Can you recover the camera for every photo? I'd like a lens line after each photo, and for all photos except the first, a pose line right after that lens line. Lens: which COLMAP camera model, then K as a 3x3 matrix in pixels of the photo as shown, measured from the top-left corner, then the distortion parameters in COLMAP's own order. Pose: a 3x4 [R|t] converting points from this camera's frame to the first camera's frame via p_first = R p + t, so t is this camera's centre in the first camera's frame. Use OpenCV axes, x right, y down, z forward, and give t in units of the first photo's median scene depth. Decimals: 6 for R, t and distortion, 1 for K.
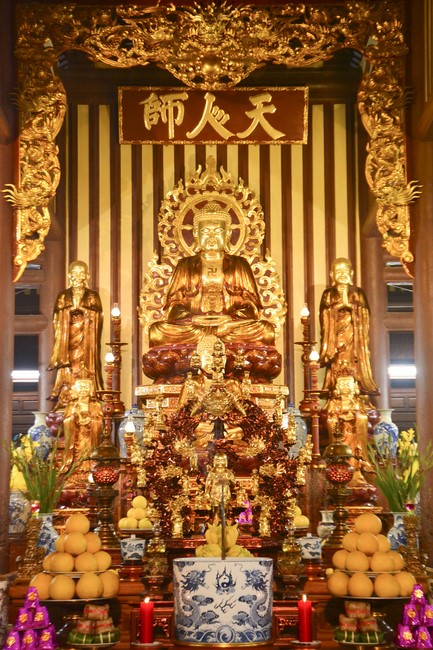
lens RADIAL K [[1279.5, 0, 212.4], [0, 1279.5, 327.3], [0, 0, 1]] dist [0.402632, 0.000000]
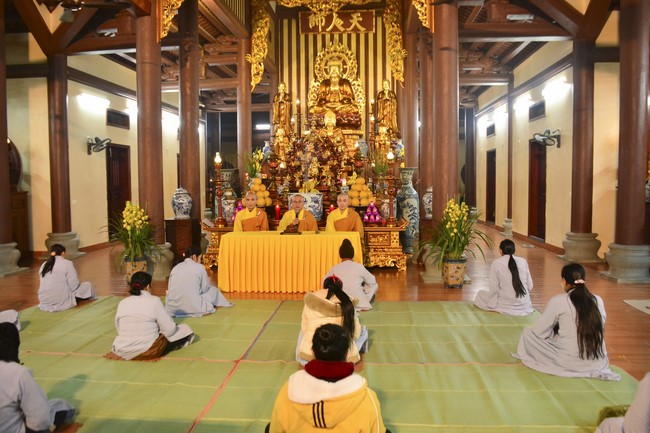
lens RADIAL K [[532.5, 0, 319.9], [0, 532.5, 212.8], [0, 0, 1]] dist [-0.109524, 0.021476]
pose [[0.995457, 0.007407, -0.094925, 0.088489], [0.011790, 0.979707, 0.200089, -0.007452], [0.094481, -0.200299, 0.975169, -0.085984]]
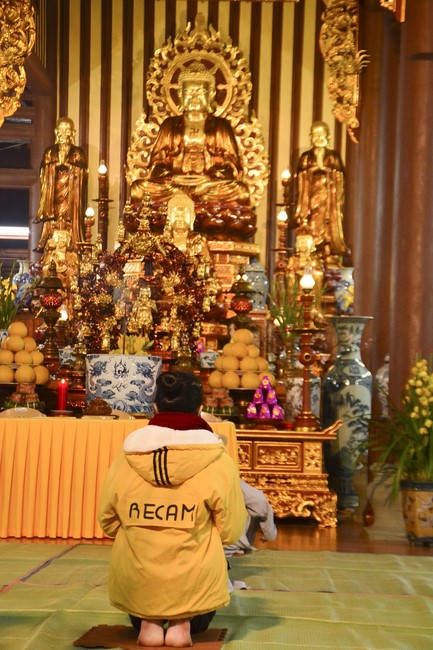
lens RADIAL K [[1555.1, 0, 219.8], [0, 1555.1, 346.9], [0, 0, 1]] dist [0.575789, 0.000000]
pose [[0.998332, 0.031251, -0.048554, 0.107287], [-0.026478, 0.995026, 0.096028, 0.008160], [0.051313, -0.094582, 0.994194, -0.338441]]
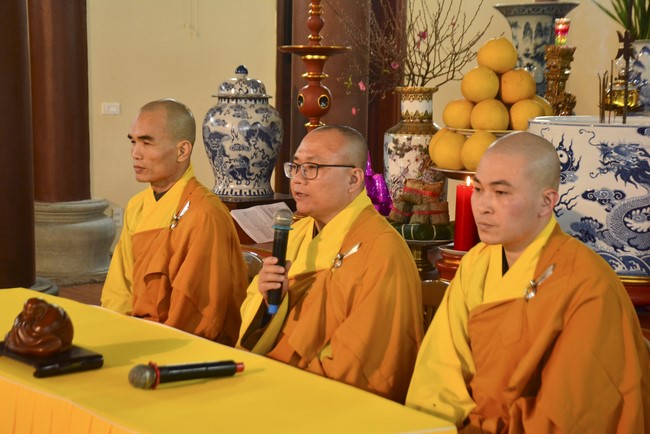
lens RADIAL K [[1305.0, 0, 324.6], [0, 1305.0, 217.3], [0, 0, 1]] dist [0.106249, 0.000000]
pose [[0.619840, 0.112663, -0.776598, 0.205541], [0.096064, 0.971303, 0.217583, 0.052772], [0.778826, -0.209470, 0.591230, 0.342946]]
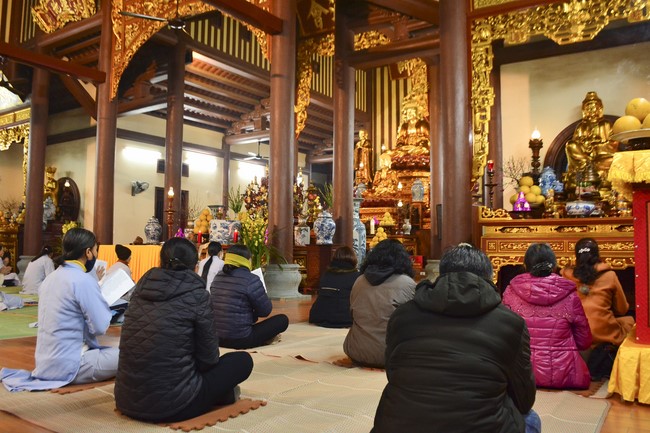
lens RADIAL K [[566.9, 0, 325.1], [0, 566.9, 220.6], [0, 0, 1]] dist [-0.080662, -0.026333]
pose [[0.825285, -0.011058, -0.564608, 0.578769], [0.062235, 0.995499, 0.071472, 0.055969], [0.561277, -0.094123, 0.822259, 0.002613]]
